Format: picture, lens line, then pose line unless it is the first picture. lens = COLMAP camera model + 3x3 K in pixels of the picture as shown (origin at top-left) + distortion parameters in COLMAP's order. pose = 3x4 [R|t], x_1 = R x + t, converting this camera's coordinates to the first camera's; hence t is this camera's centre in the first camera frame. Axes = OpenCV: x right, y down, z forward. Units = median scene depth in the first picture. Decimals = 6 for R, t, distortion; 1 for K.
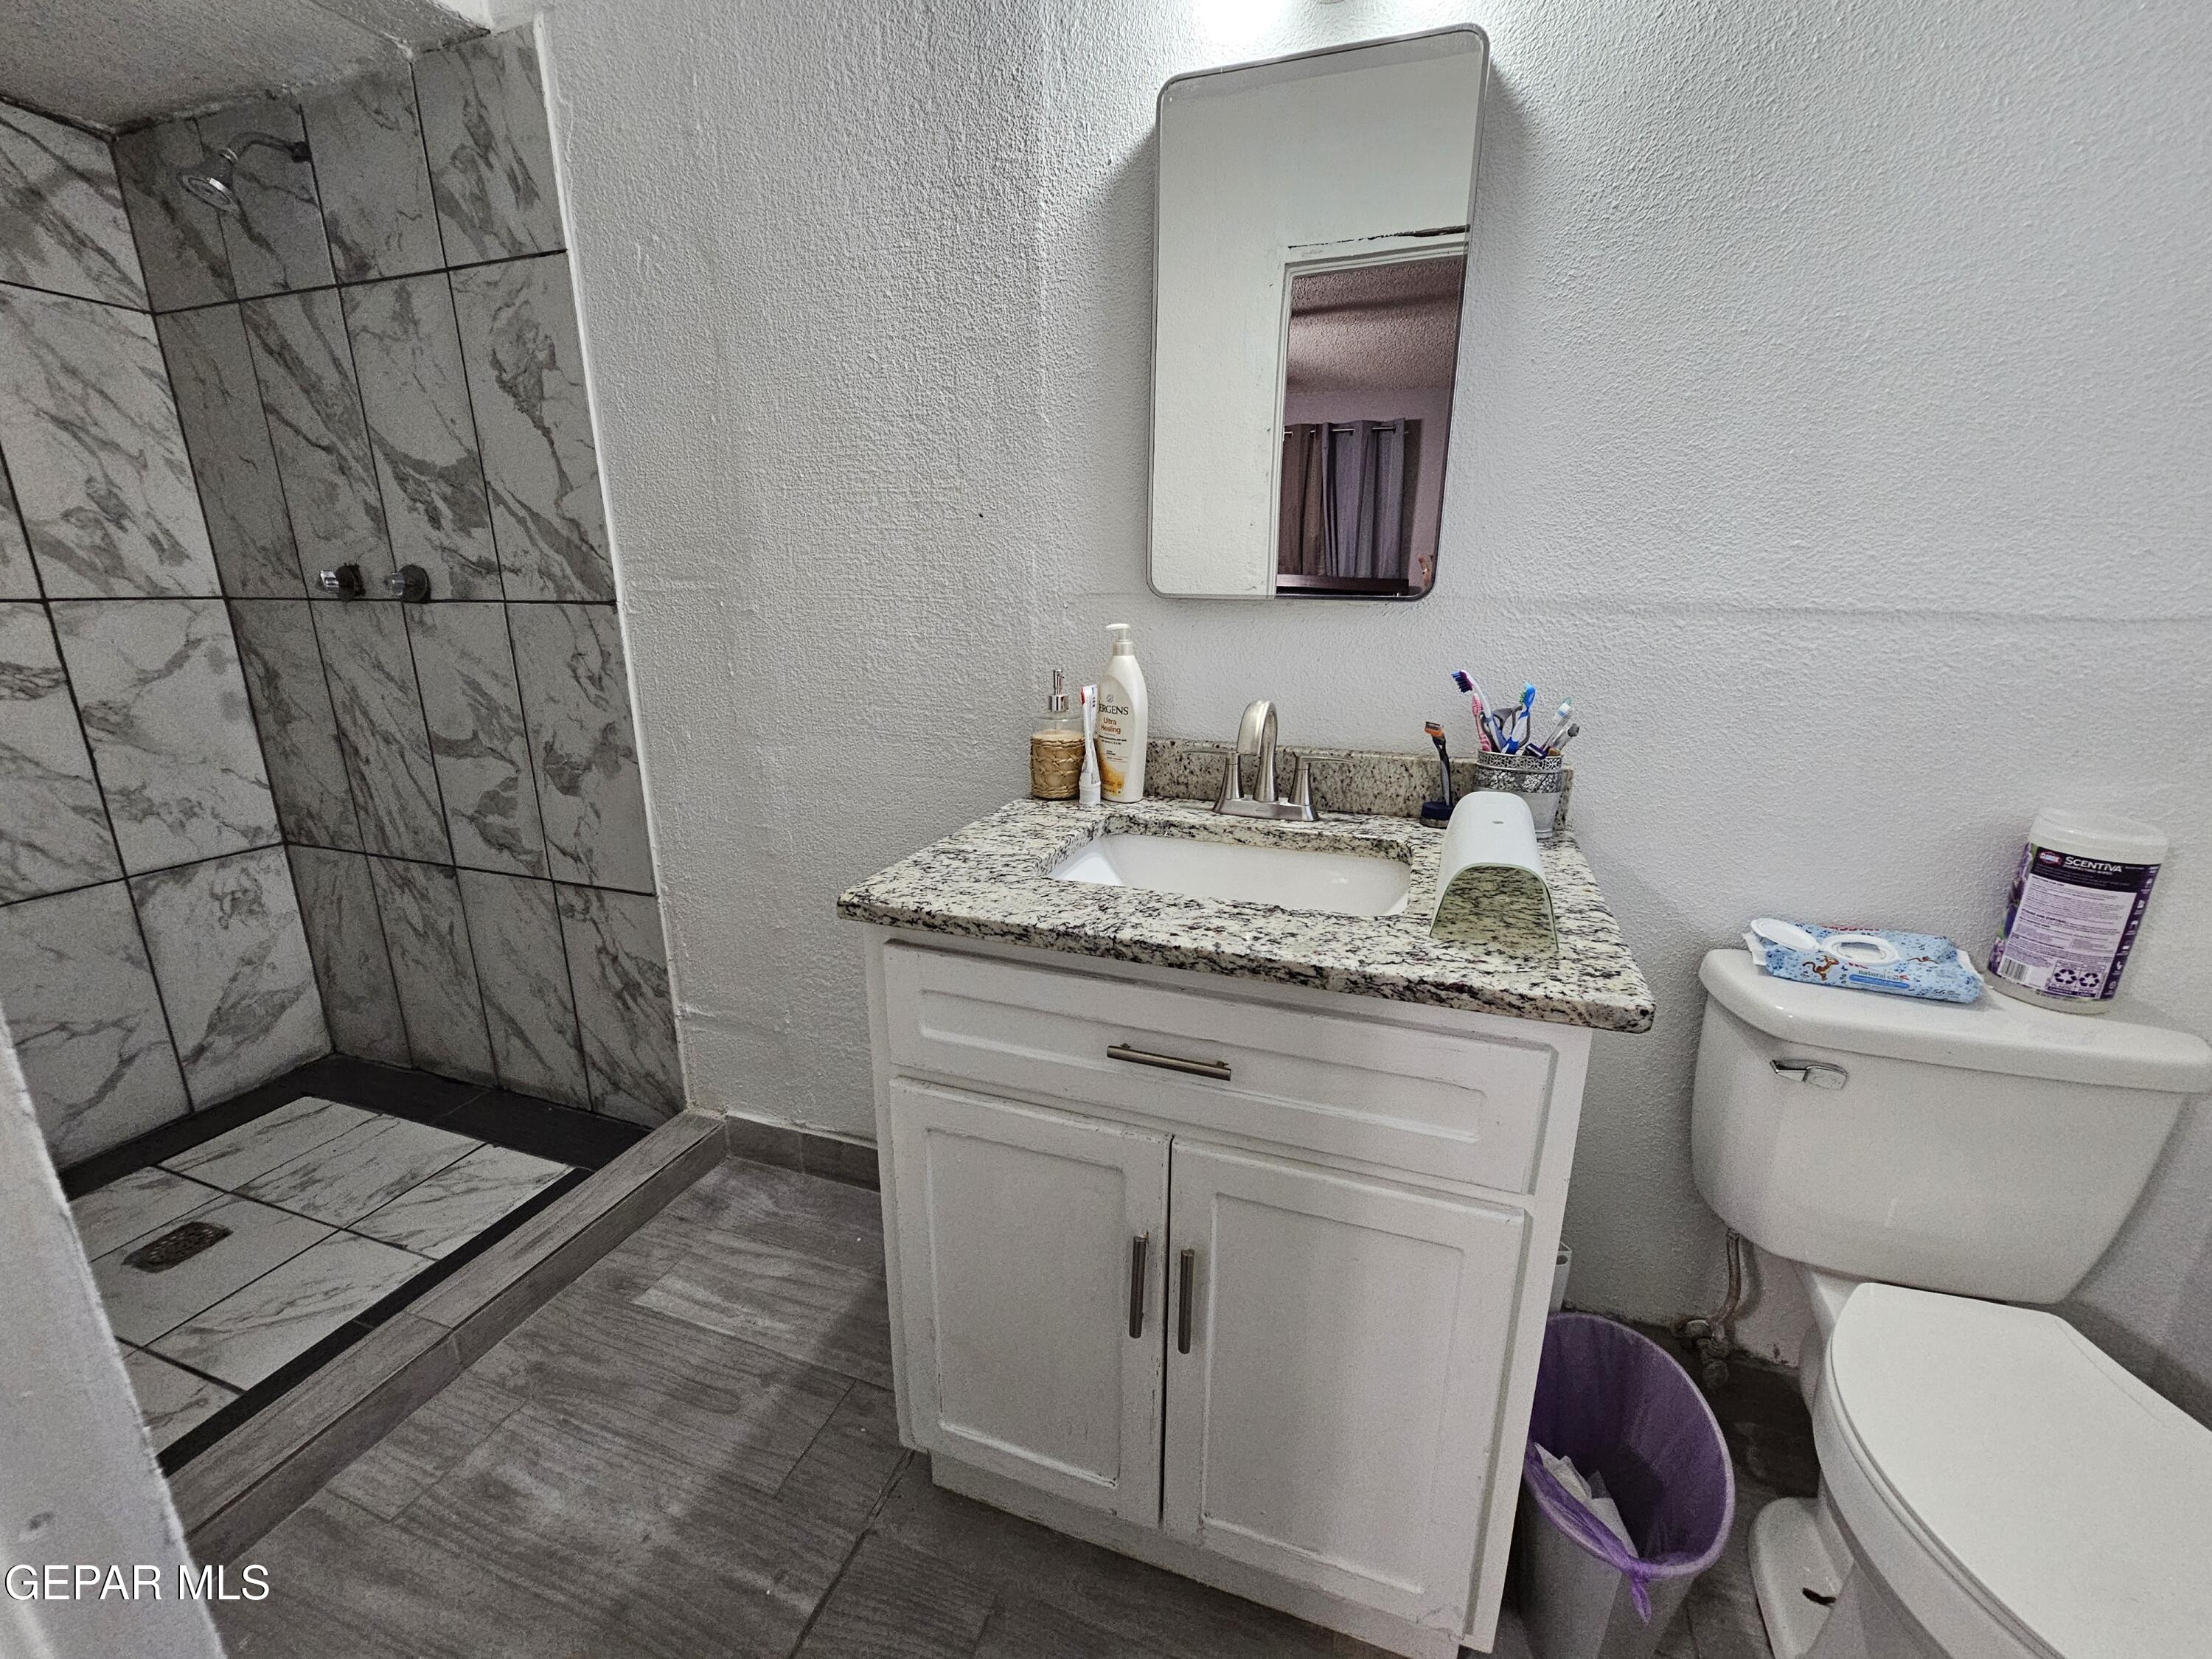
lens RADIAL K [[903.6, 0, 1098.2], [0, 903.6, 833.9], [0, 0, 1]] dist [-0.000114, 0.000068]
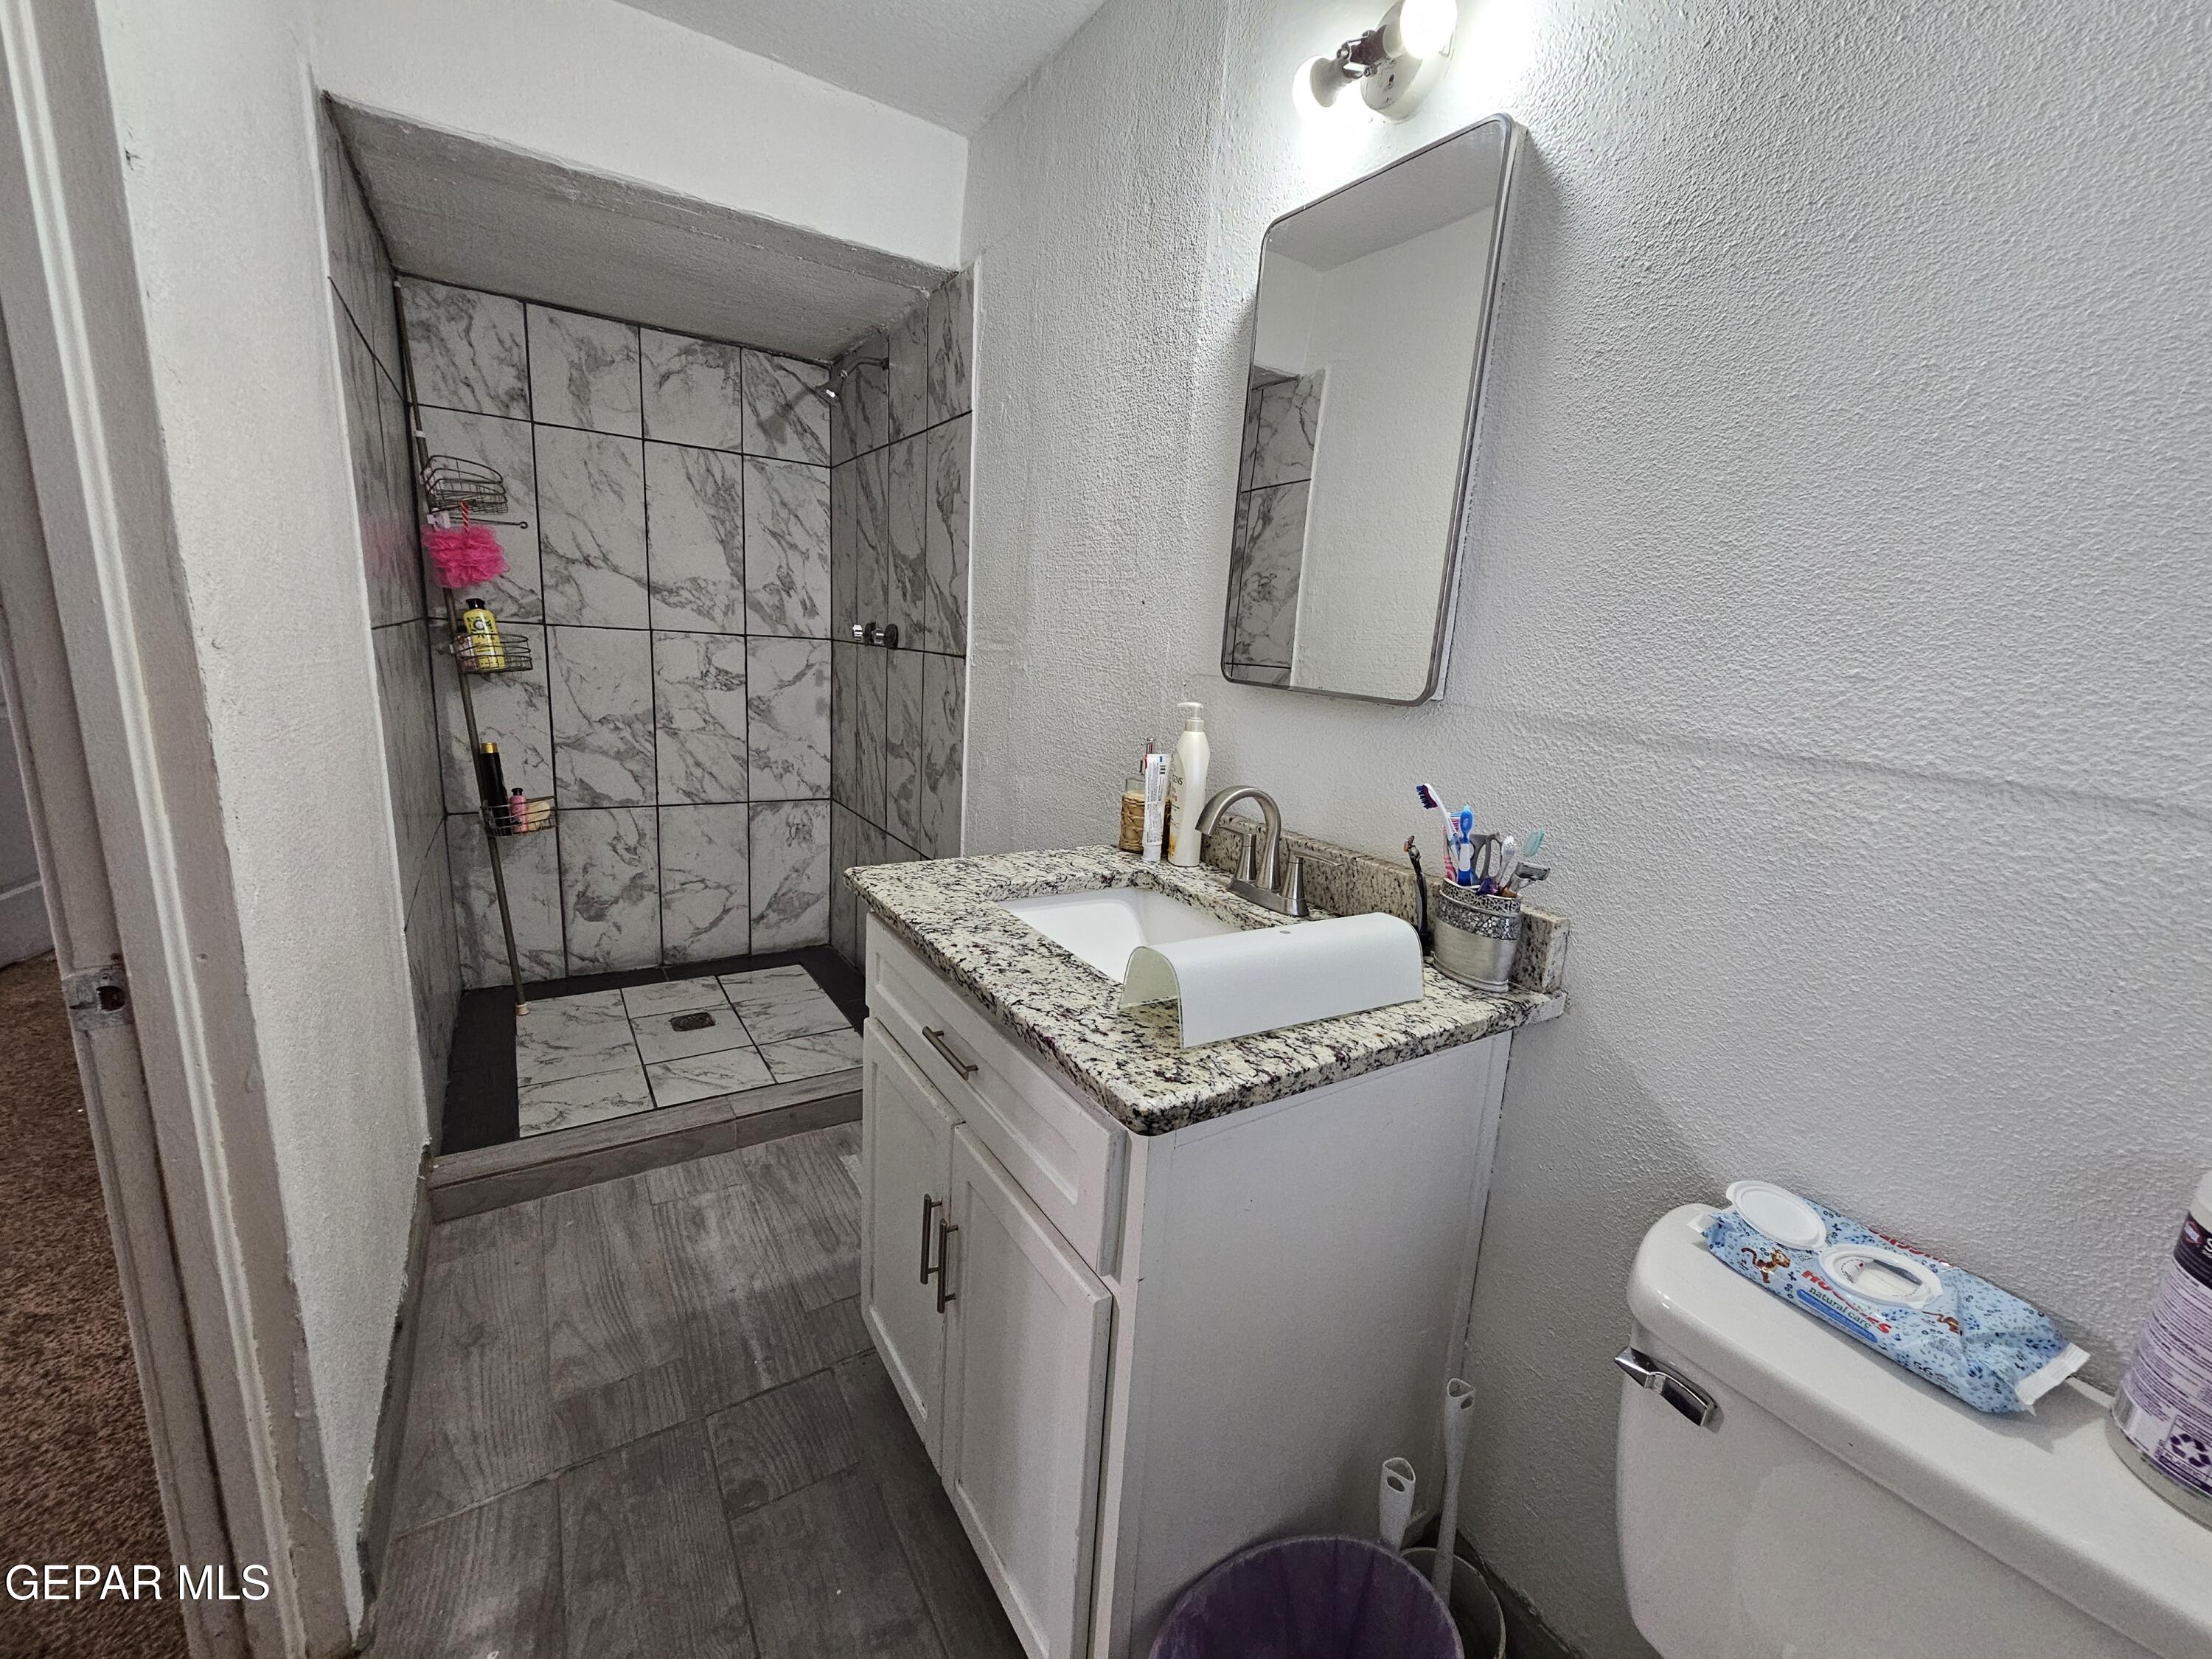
lens RADIAL K [[899.3, 0, 1095.7], [0, 899.3, 835.9], [0, 0, 1]] dist [0.000538, -0.000744]
pose [[0.786865, 0.180003, -0.590290, 0.514952], [-0.222938, 0.974833, 0.000086, -0.041867], [0.575449, 0.131531, 0.807191, 0.063596]]
